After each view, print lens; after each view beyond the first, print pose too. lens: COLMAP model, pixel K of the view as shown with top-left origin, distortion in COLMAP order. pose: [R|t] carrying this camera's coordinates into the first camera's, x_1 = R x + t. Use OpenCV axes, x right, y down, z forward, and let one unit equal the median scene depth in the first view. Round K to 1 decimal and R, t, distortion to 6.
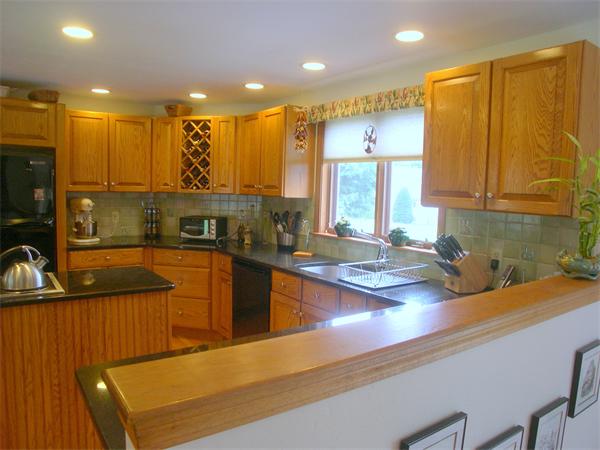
lens RADIAL K [[437.6, 0, 296.6], [0, 437.6, 230.1], [0, 0, 1]] dist [-0.105346, 0.069892]
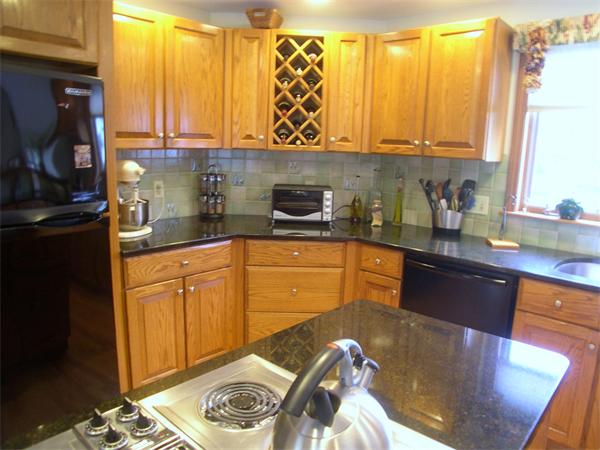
lens RADIAL K [[437.6, 0, 302.1], [0, 437.6, 221.3], [0, 0, 1]] dist [-0.105346, 0.069892]
pose [[0.974556, -0.034544, 0.221465, -0.378803], [0.014340, 0.995638, 0.092193, -0.040893], [-0.223684, -0.086671, 0.970801, 0.358546]]
